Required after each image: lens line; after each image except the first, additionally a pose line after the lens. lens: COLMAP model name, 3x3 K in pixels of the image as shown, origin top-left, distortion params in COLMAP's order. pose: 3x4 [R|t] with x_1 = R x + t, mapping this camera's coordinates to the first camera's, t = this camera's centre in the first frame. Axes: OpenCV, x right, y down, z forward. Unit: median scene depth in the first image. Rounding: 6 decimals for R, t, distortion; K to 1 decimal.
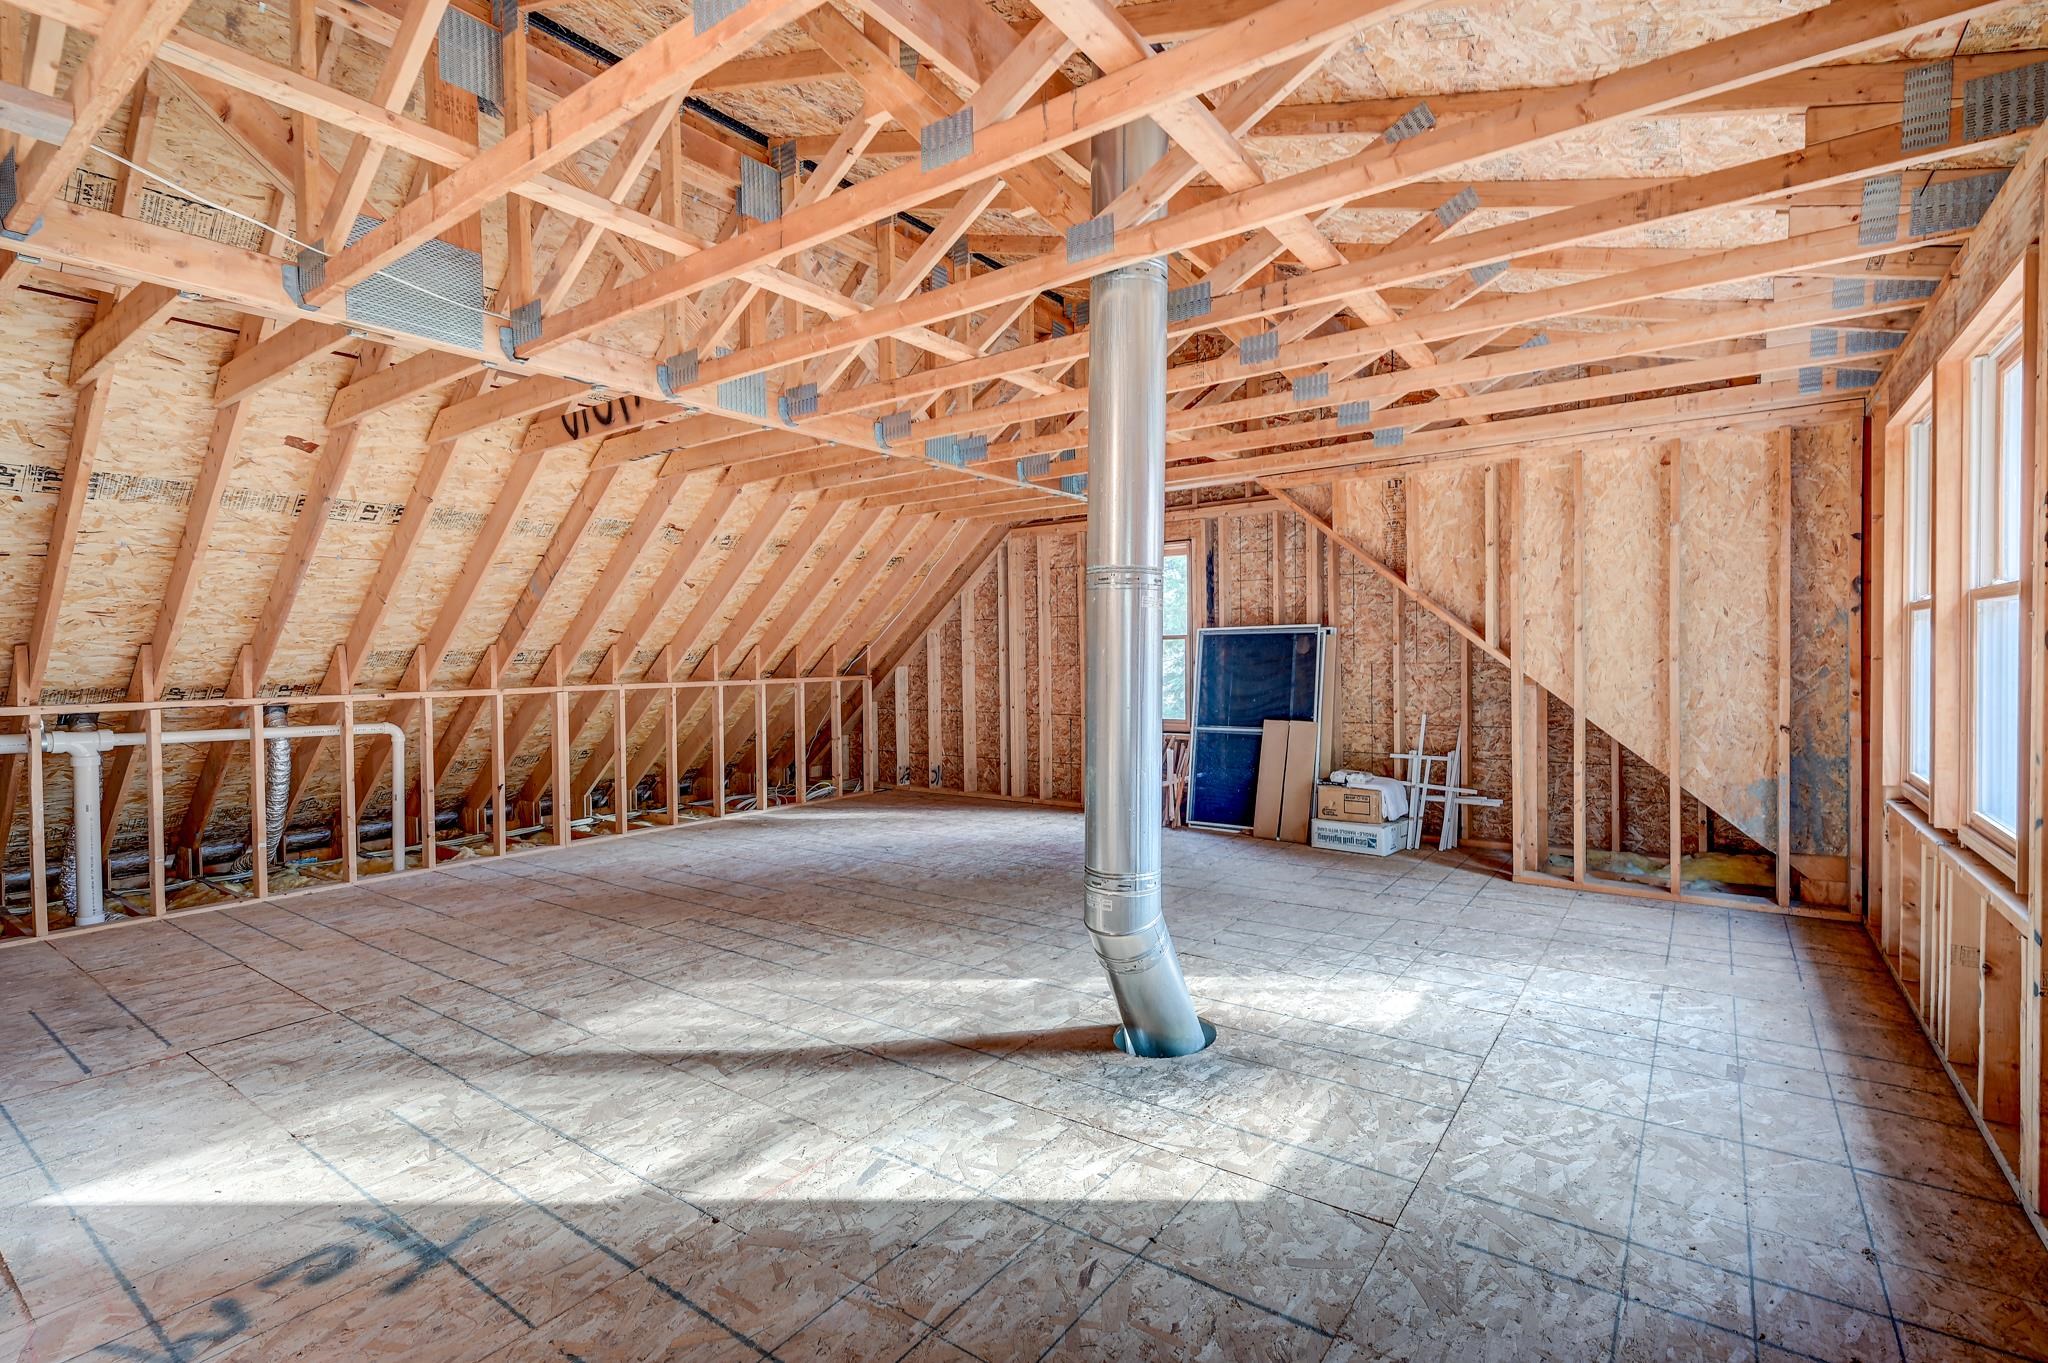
lens RADIAL K [[930.4, 0, 1028.0], [0, 930.4, 678.3], [0, 0, 1]] dist [0.002617, 0.002876]
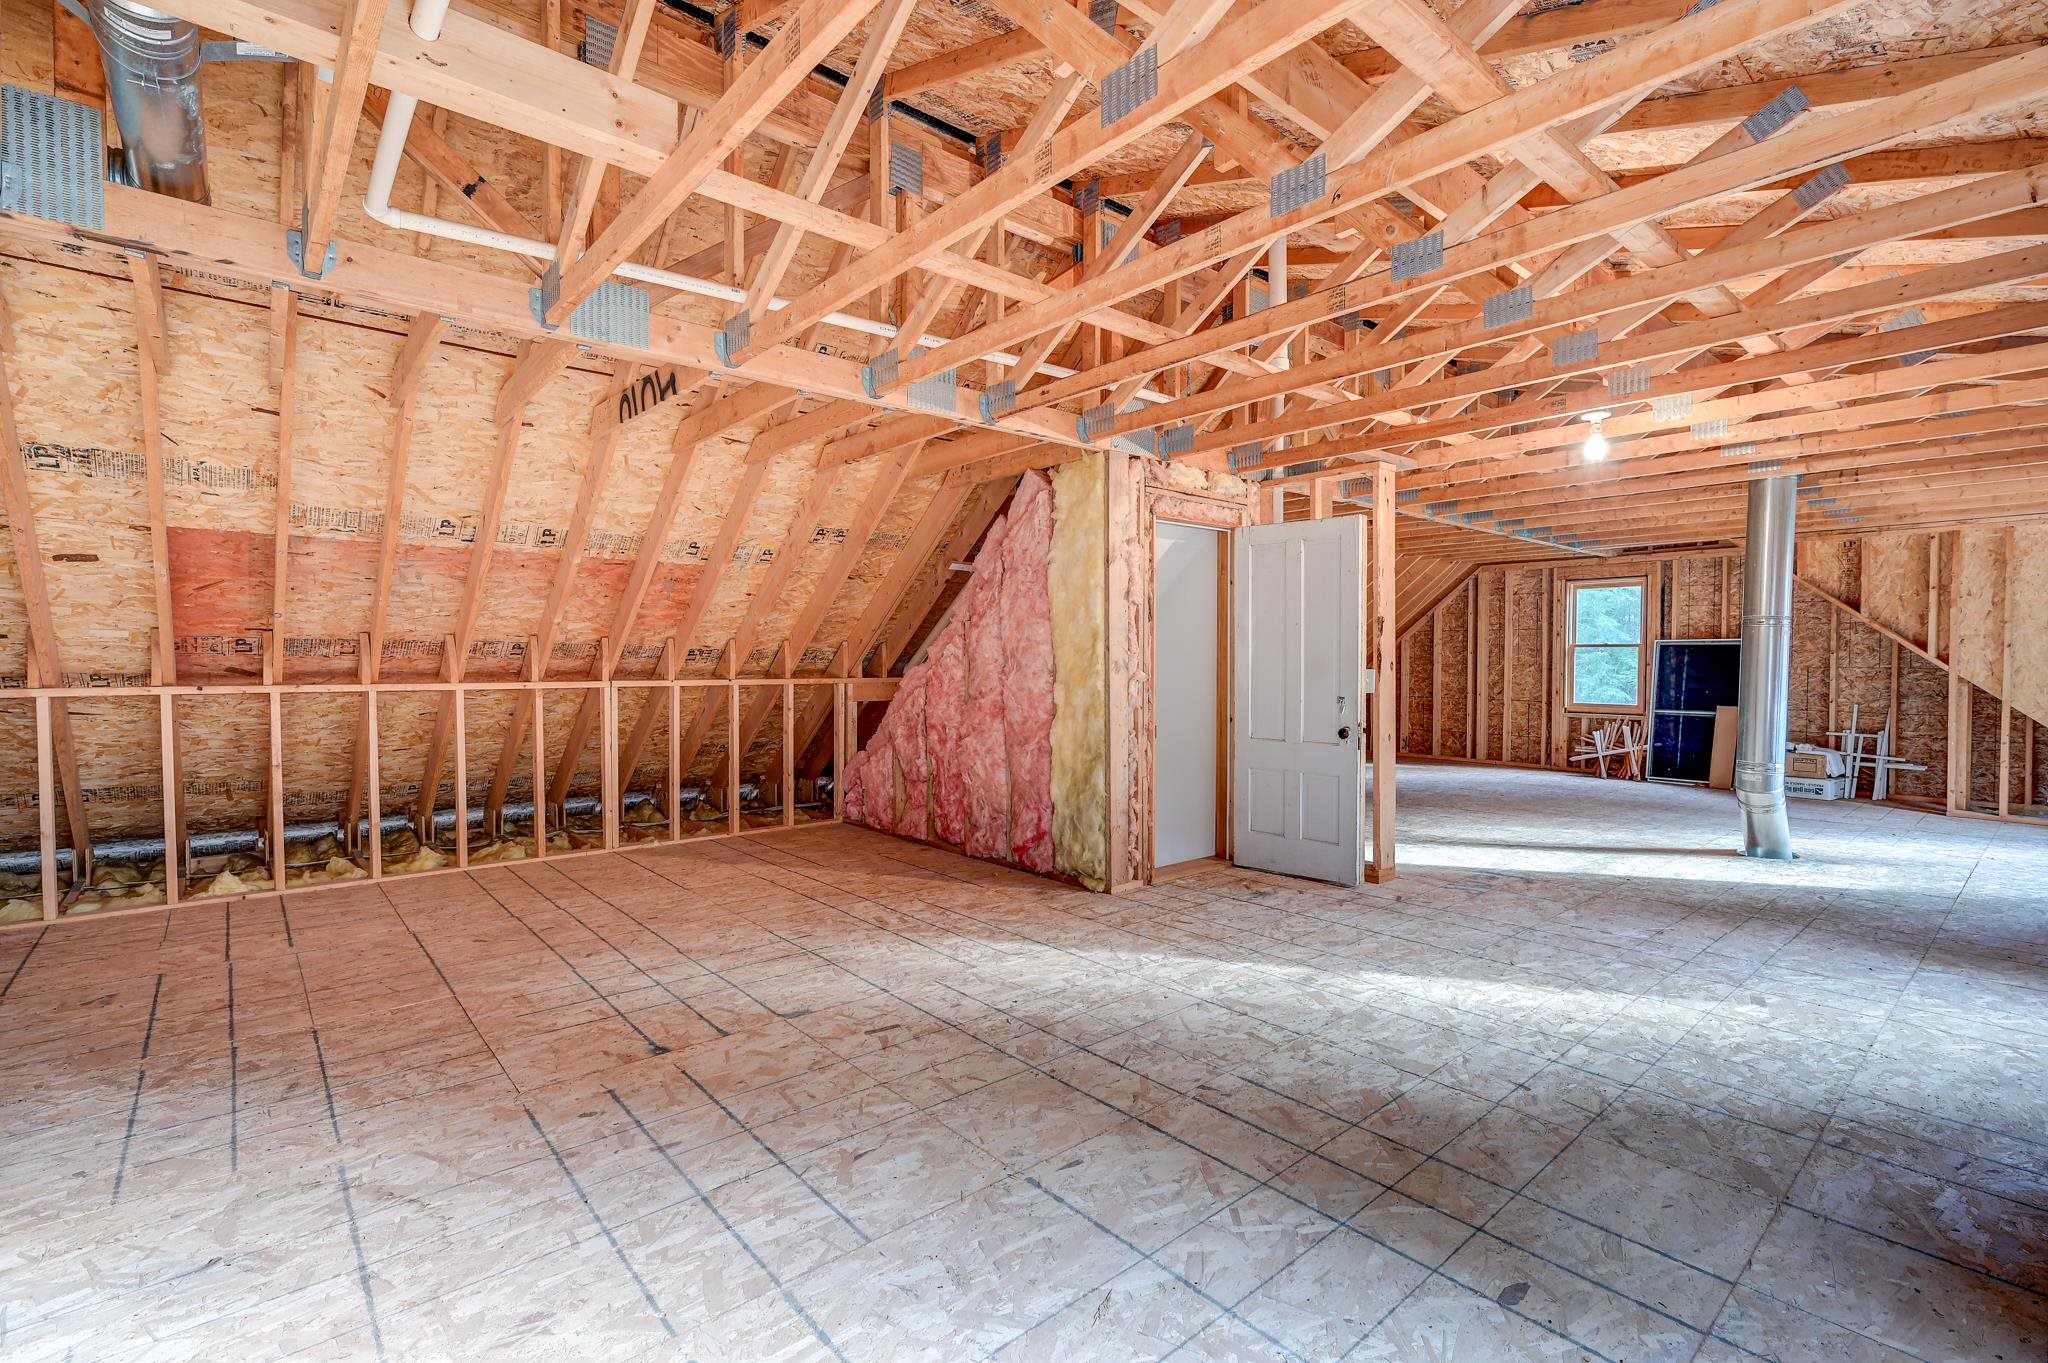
lens RADIAL K [[930.4, 0, 1025.6], [0, 930.4, 680.4], [0, 0, 1]] dist [0.002617, 0.002876]
pose [[0.974719, 0.022260, -0.222323, -0.475019], [-0.021595, 0.999752, 0.005424, 0.022264], [0.222388, -0.000485, 0.974958, -0.635504]]
